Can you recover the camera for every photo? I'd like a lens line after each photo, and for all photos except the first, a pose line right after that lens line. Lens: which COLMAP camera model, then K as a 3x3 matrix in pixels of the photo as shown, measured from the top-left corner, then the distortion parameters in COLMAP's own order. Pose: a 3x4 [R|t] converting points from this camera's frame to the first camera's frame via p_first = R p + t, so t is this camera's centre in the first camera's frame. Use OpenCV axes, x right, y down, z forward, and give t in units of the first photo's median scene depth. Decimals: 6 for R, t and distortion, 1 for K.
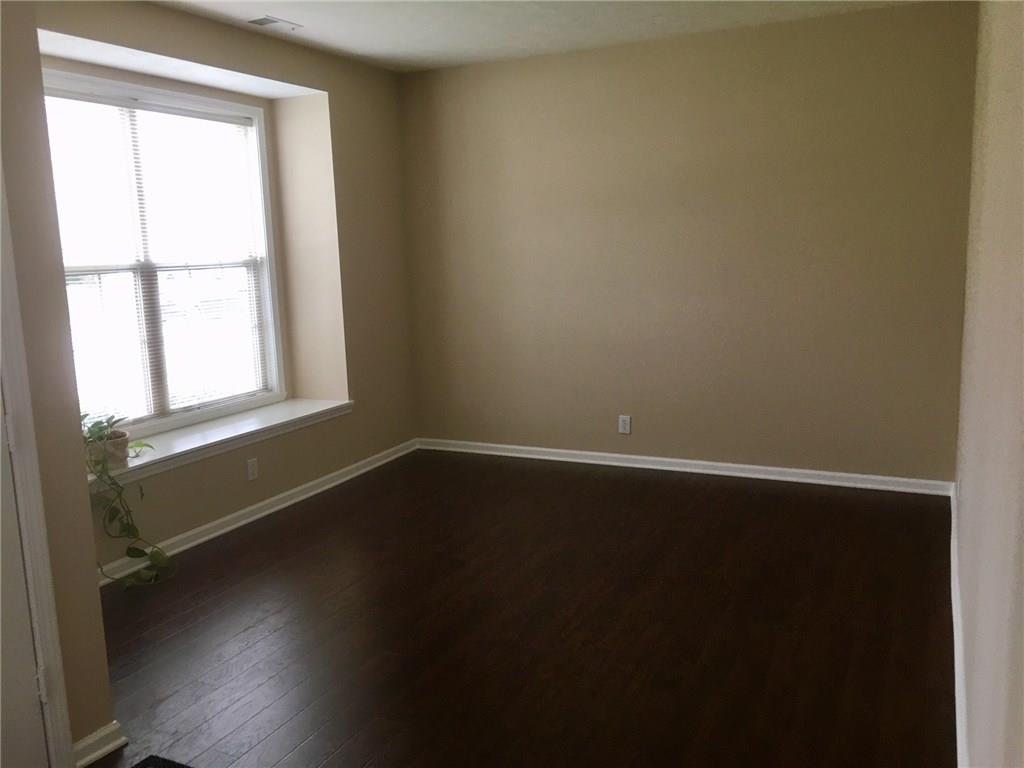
lens RADIAL K [[865.3, 0, 508.0], [0, 865.3, 387.5], [0, 0, 1]] dist [0.045694, 0.004711]
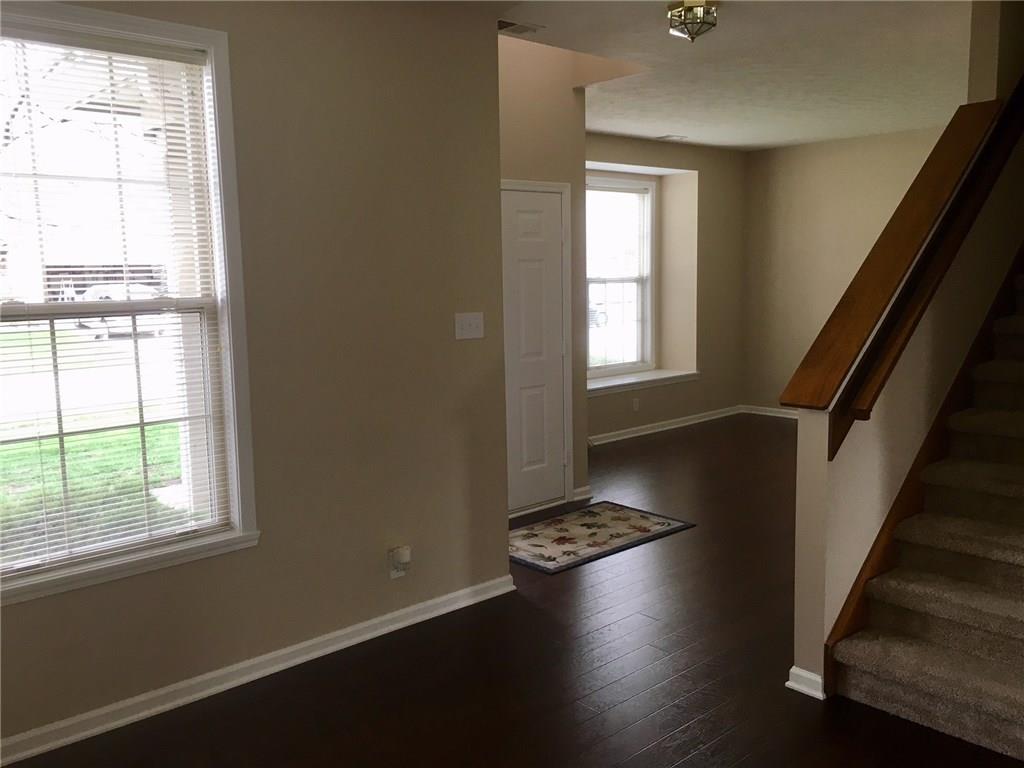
lens RADIAL K [[865.3, 0, 506.3], [0, 865.3, 379.5], [0, 0, 1]] dist [0.045694, 0.004711]
pose [[0.926209, 0.057579, -0.372588, 0.074284], [-0.070351, 0.997306, -0.020764, 0.086621], [0.370388, 0.045444, 0.927765, -0.532808]]
